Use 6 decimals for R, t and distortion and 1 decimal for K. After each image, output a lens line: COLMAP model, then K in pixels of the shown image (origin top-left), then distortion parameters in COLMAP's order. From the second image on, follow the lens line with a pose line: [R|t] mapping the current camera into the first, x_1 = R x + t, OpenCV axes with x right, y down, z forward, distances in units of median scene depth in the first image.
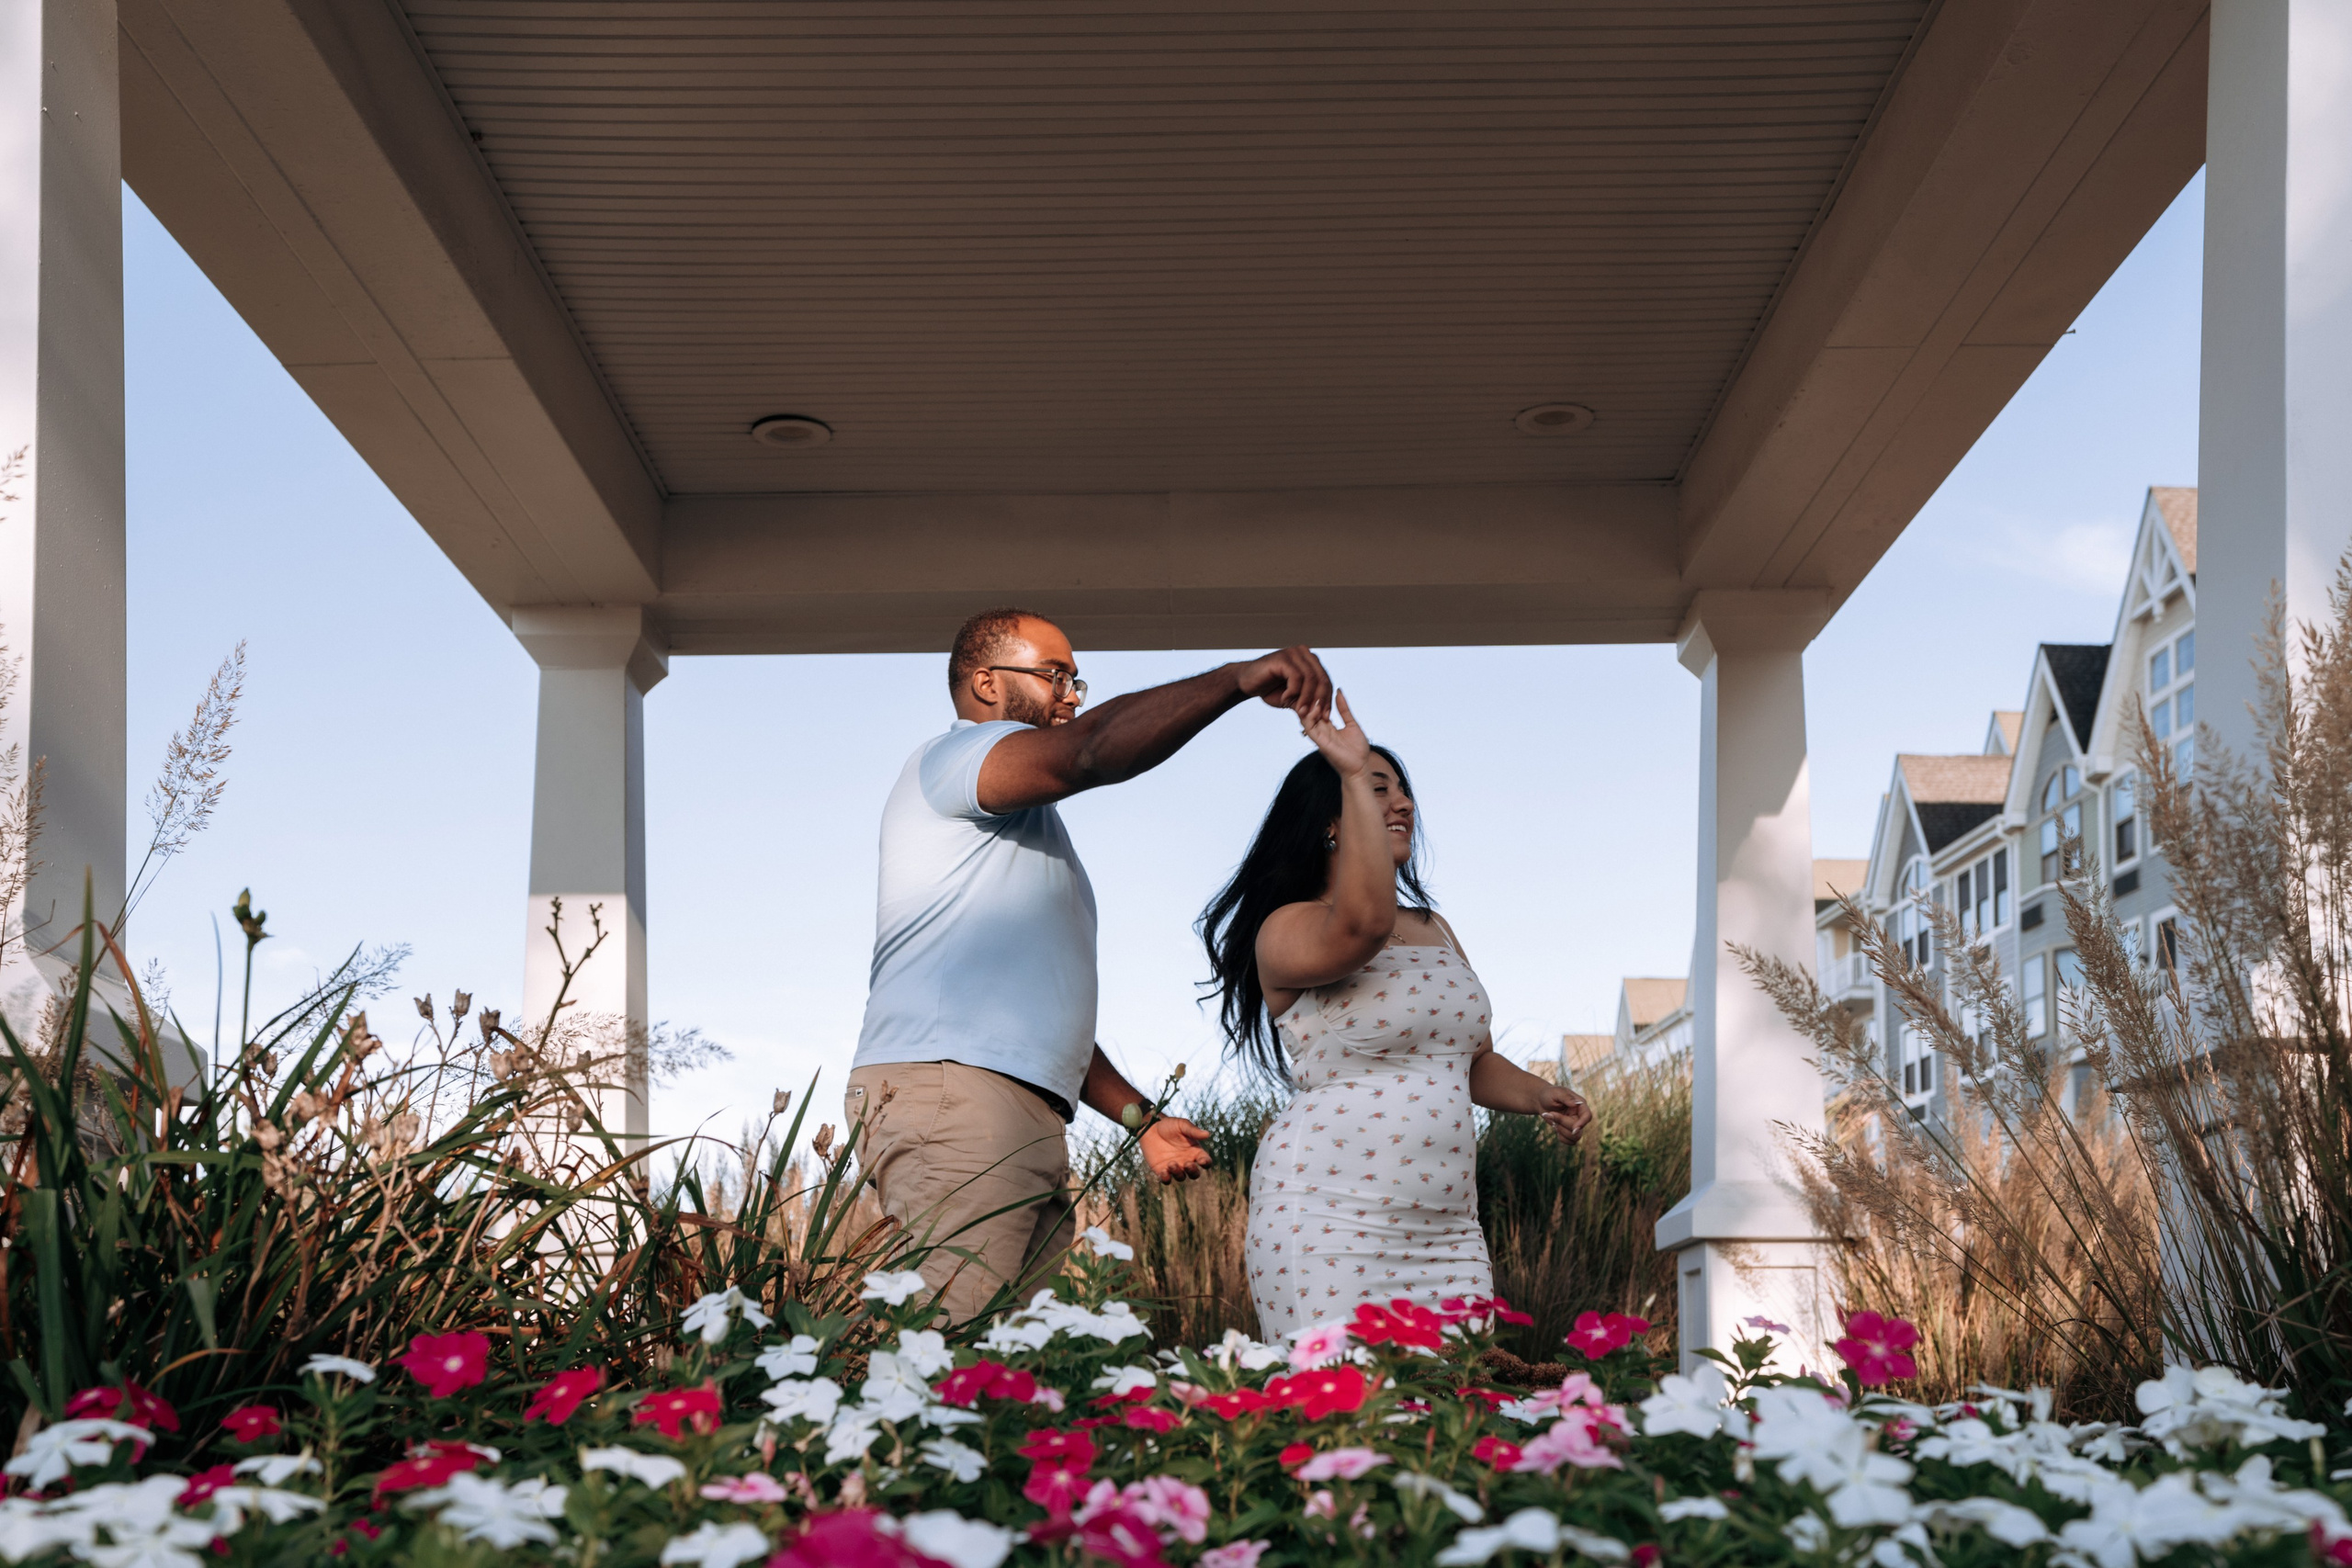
lens RADIAL K [[2417.1, 0, 1176.0], [0, 2417.1, 784.0], [0, 0, 1]] dist [0.066137, 0.004999]
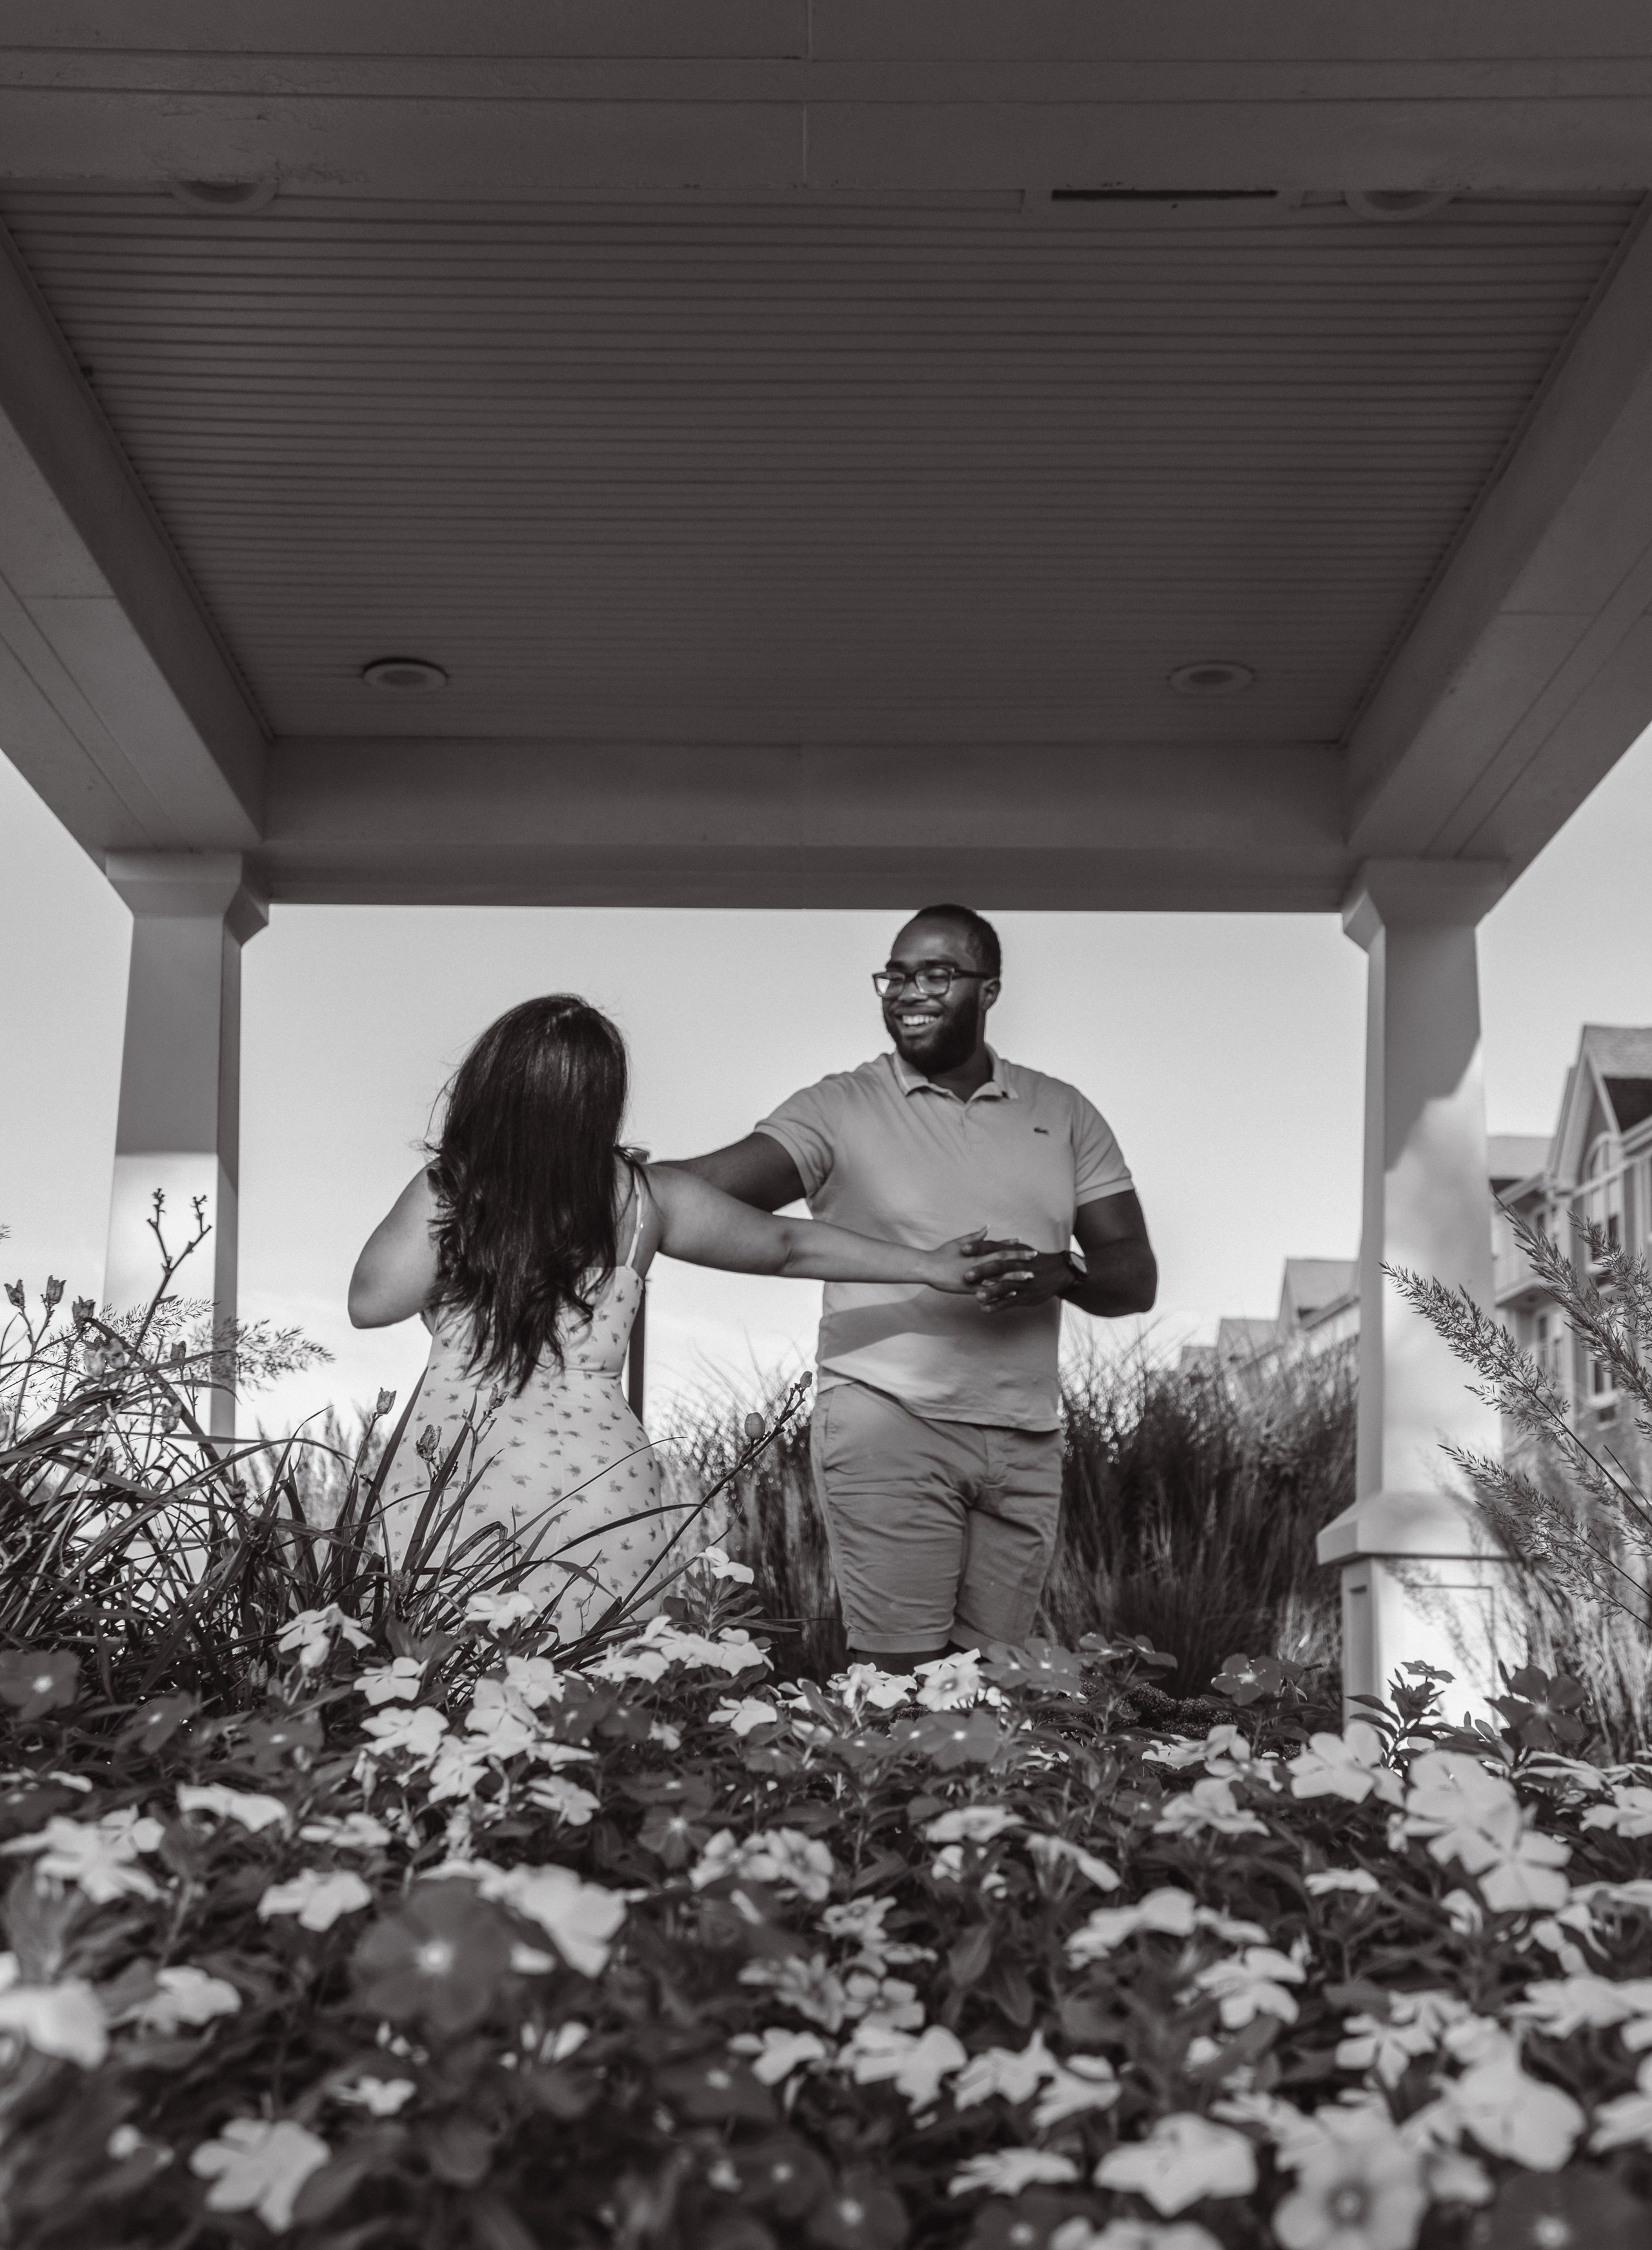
lens RADIAL K [[2294.9, 0, 754.1], [0, 2294.9, 1123.5], [0, 0, 1]] dist [0.054569, -0.016884]
pose [[0.999544, 0.013585, -0.026954, 0.004045], [-0.014923, 0.998633, -0.050085, 0.063048], [0.026236, 0.050464, 0.998381, 0.096659]]
